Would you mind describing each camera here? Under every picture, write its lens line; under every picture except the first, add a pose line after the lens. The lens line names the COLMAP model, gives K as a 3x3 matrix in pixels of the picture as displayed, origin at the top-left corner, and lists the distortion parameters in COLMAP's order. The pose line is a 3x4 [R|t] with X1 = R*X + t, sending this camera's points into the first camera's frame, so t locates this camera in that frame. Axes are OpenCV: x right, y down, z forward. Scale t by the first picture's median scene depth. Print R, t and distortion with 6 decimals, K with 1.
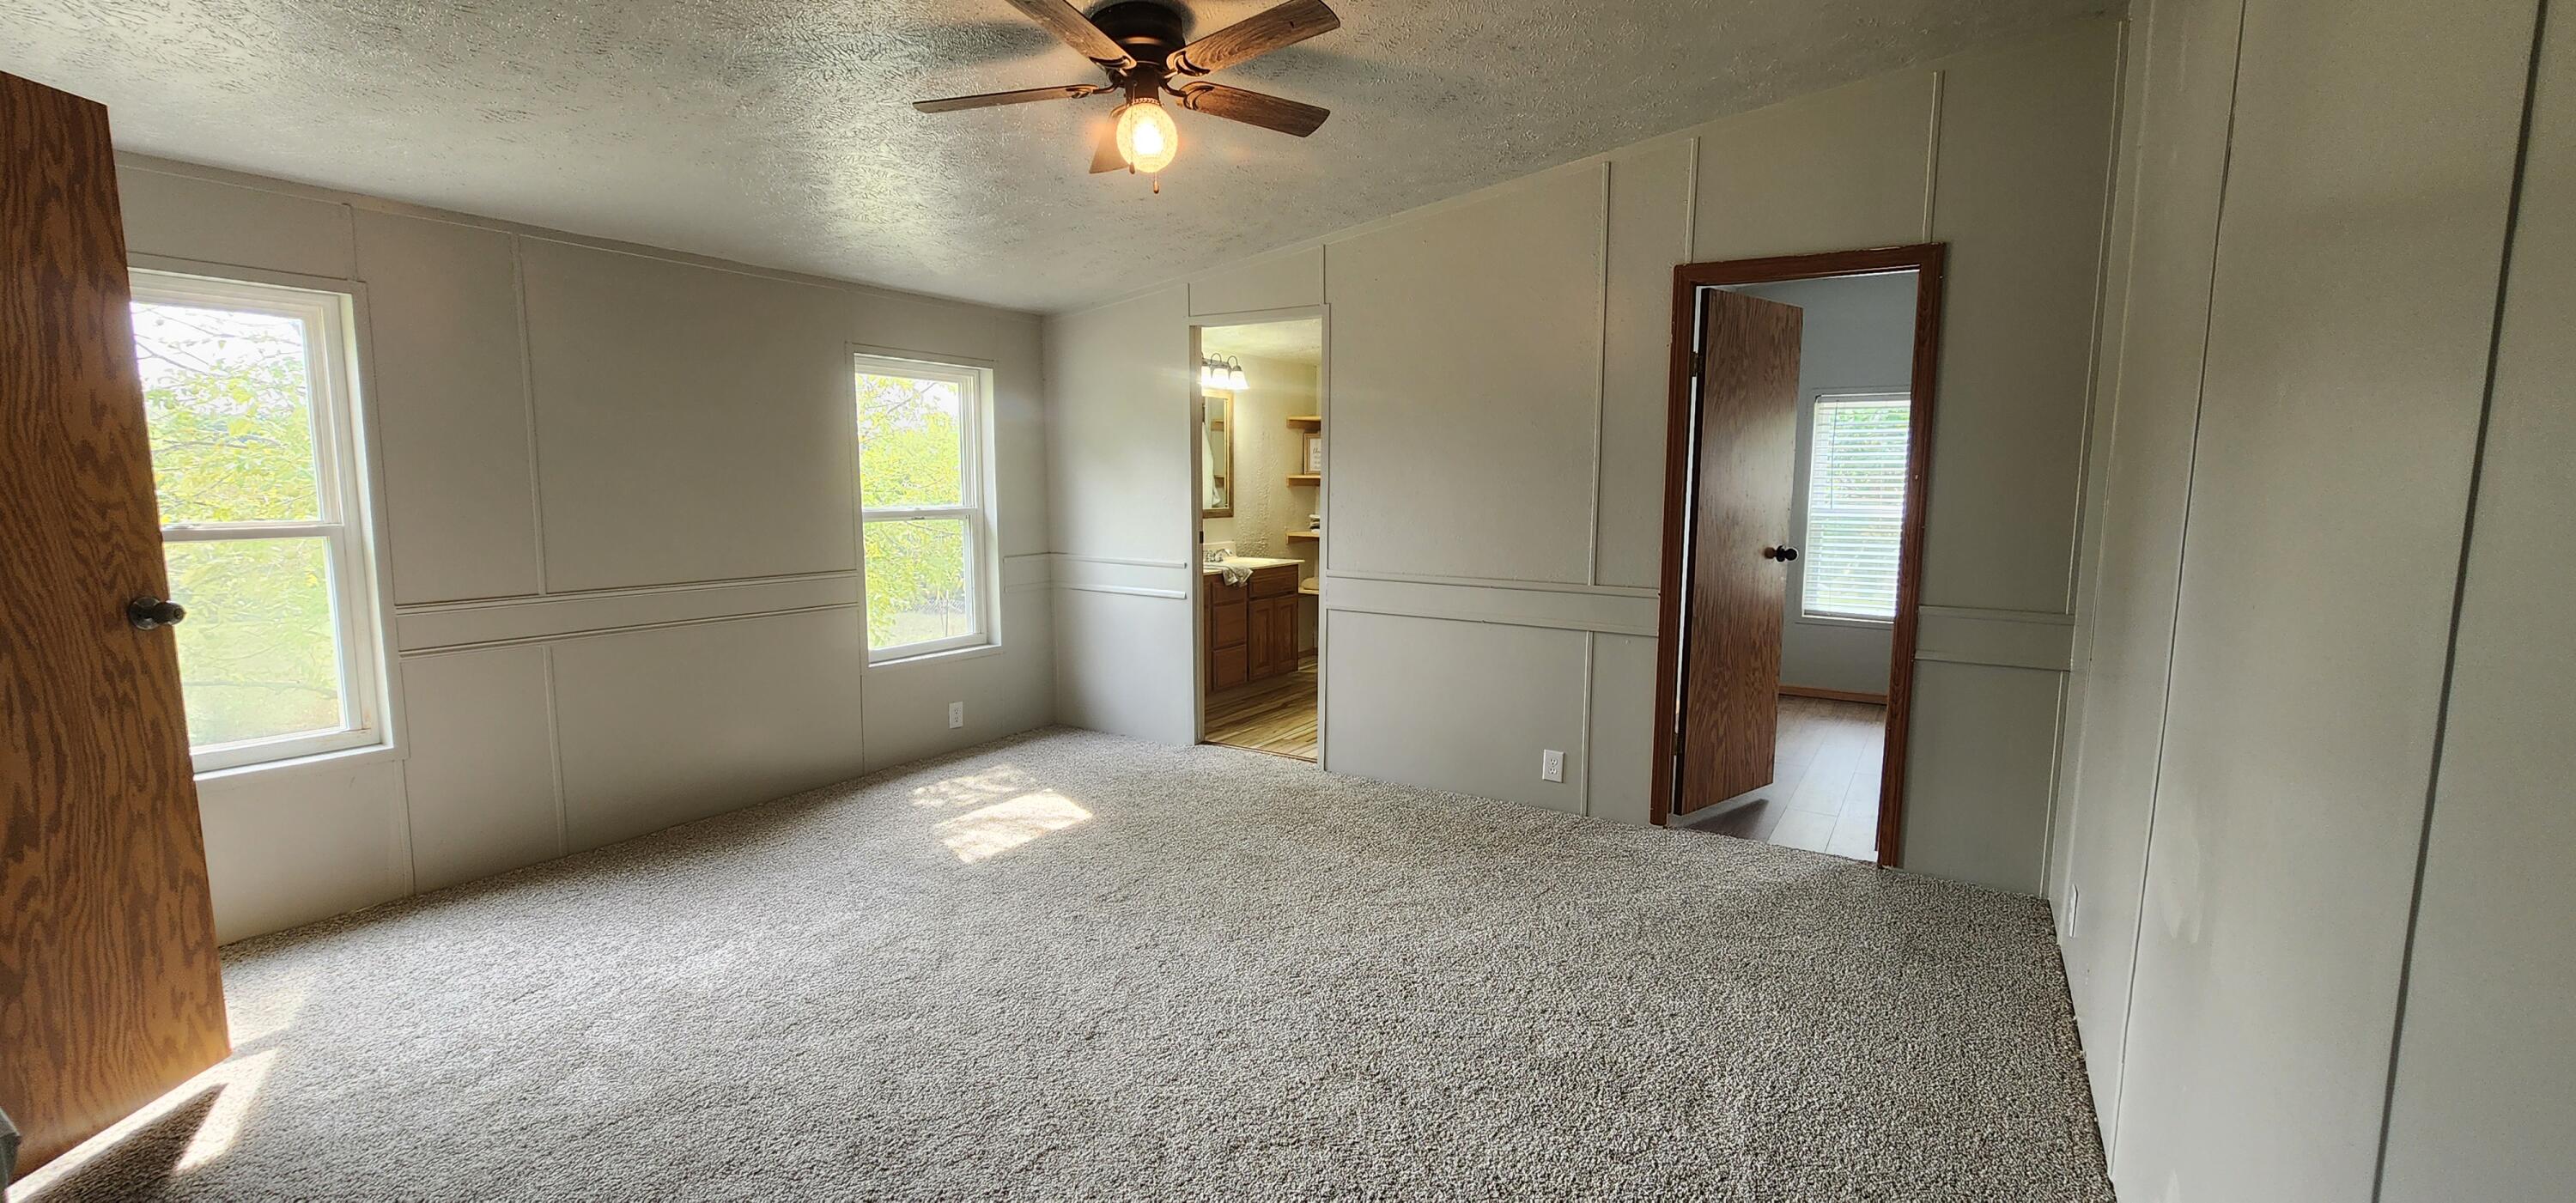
lens RADIAL K [[1060.6, 0, 1298.9], [0, 1060.6, 603.4], [0, 0, 1]] dist [0.001236, 0.000153]
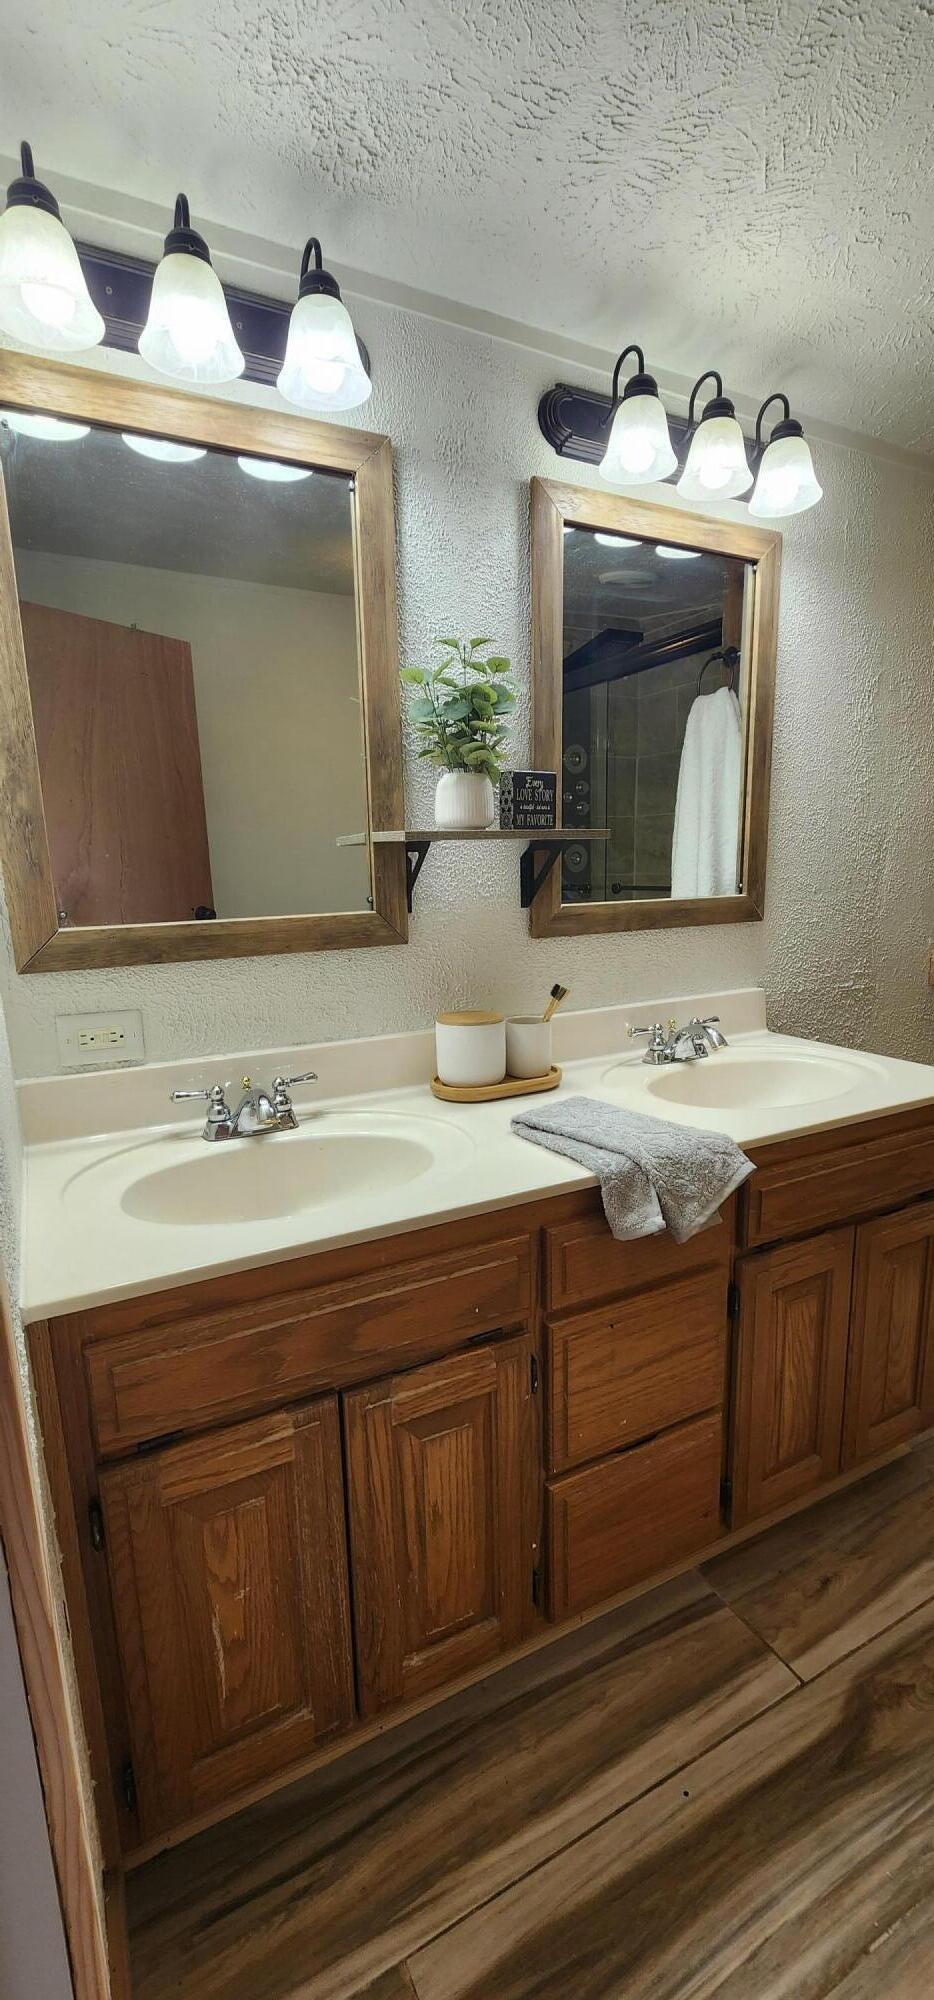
lens RADIAL K [[823.4, 0, 467.0], [0, 823.4, 1000.0], [0, 0, 1]] dist [0.001236, 0.000153]
pose [[0.859000, 0.072751, -0.506780, -0.005712], [-0.039573, 0.996326, 0.075952, -0.072804], [0.510444, -0.045188, 0.858723, 0.721108]]
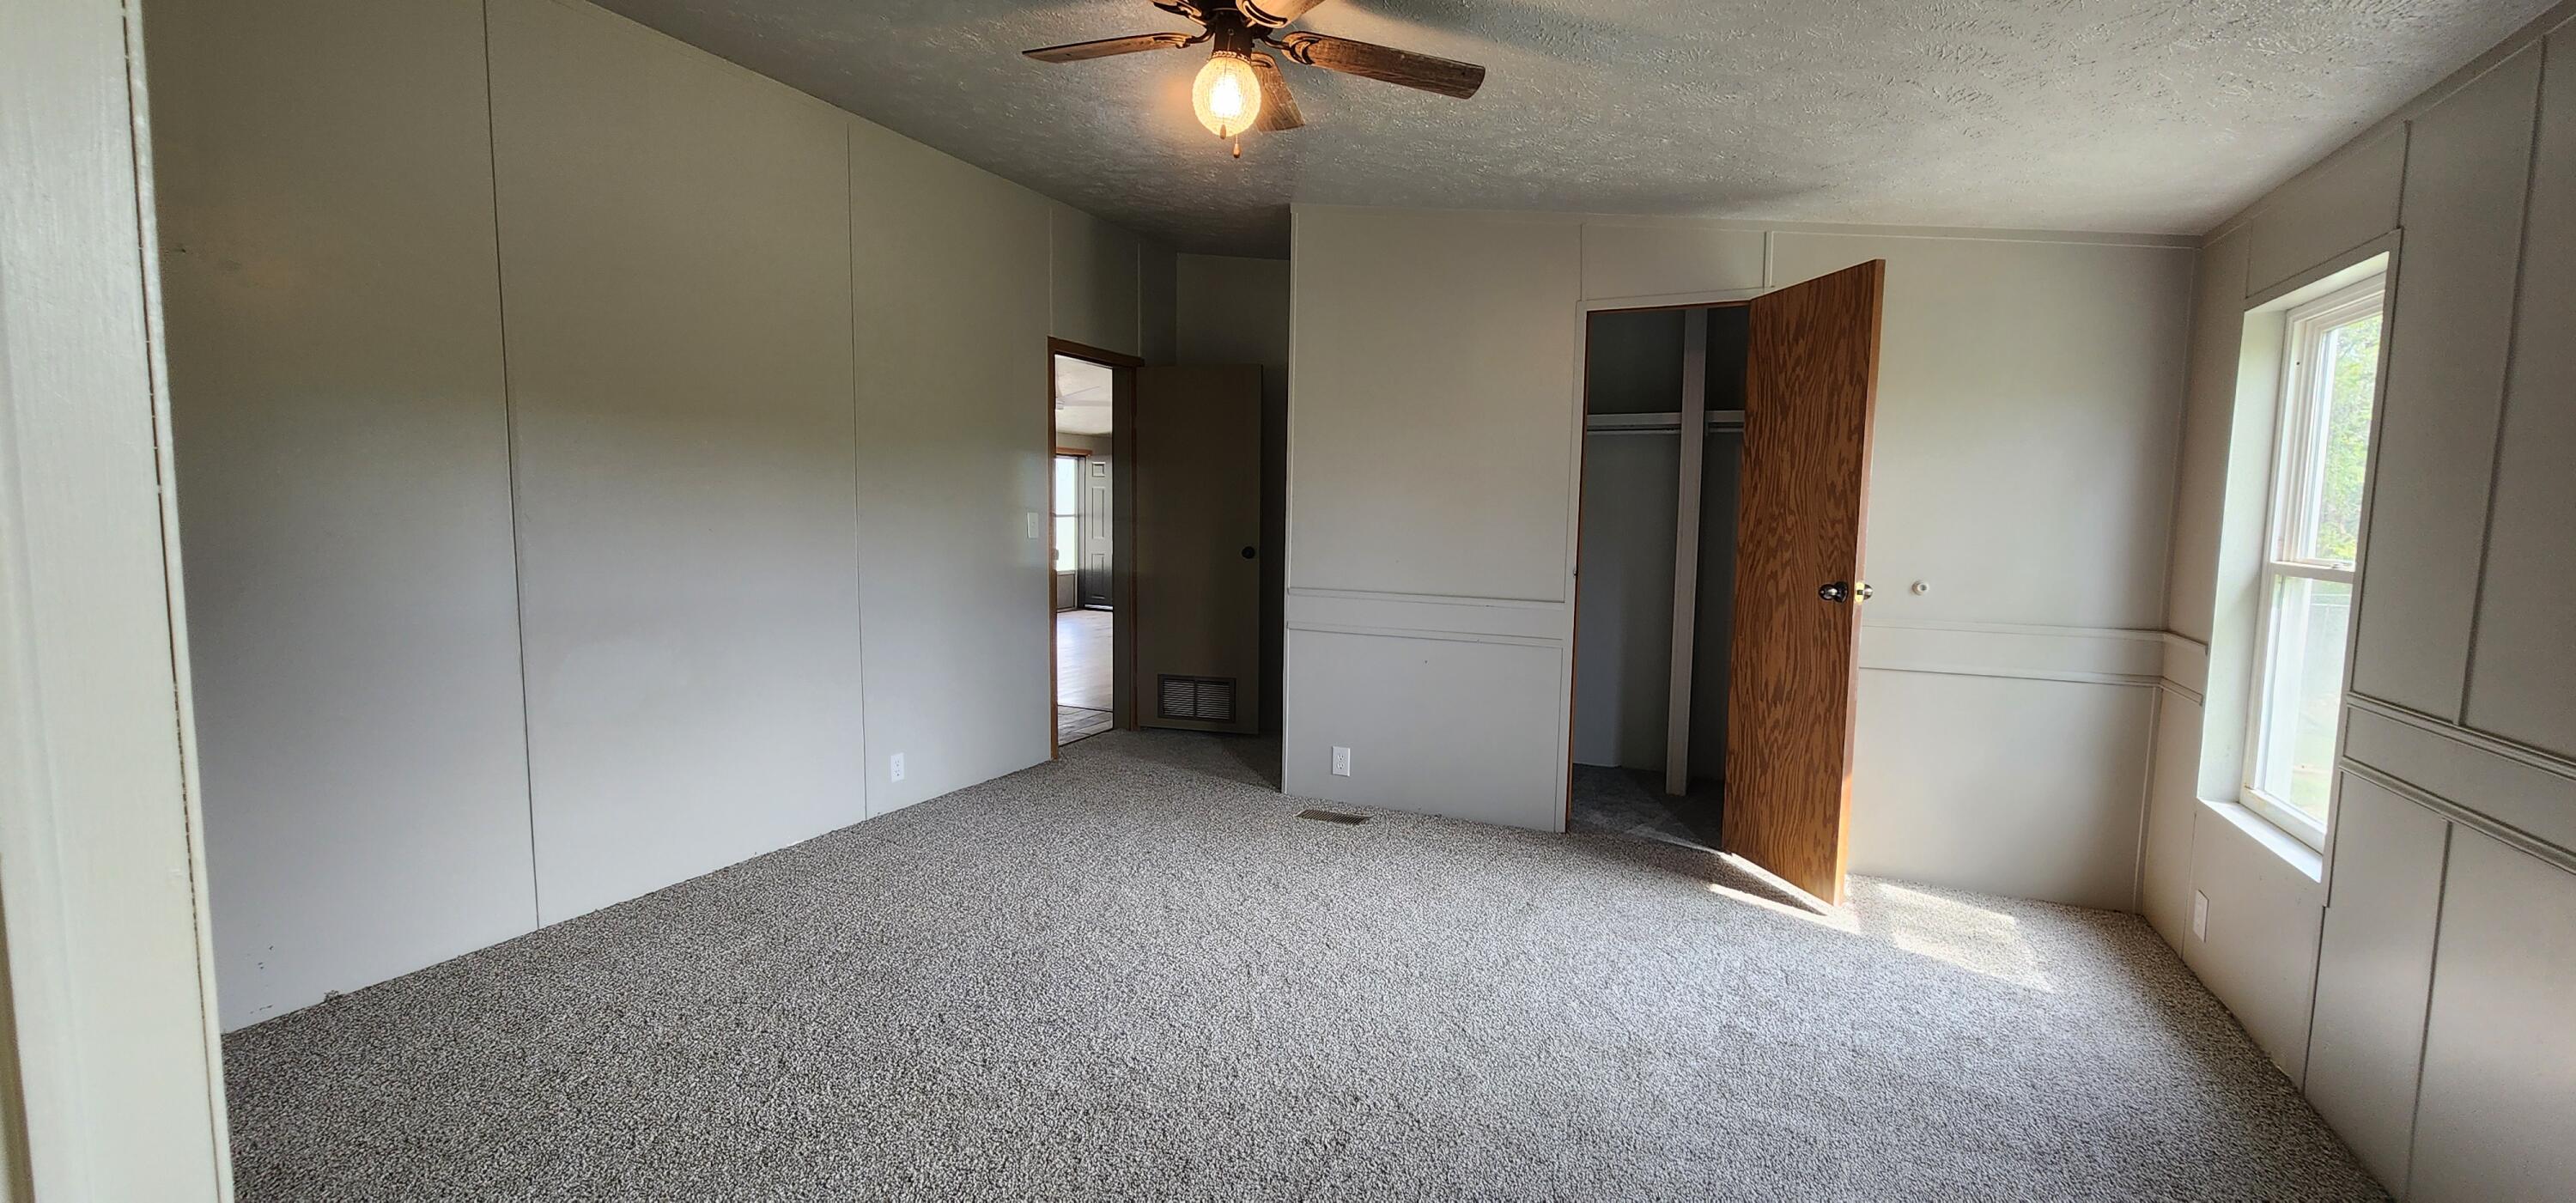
lens RADIAL K [[1060.6, 0, 1298.9], [0, 1060.6, 603.4], [0, 0, 1]] dist [0.001236, 0.000153]
pose [[-0.991227, -0.004509, -0.132092, -0.327671], [-0.032287, 0.977398, 0.208926, -0.802913], [0.128165, 0.211358, -0.968969, 7.120361]]
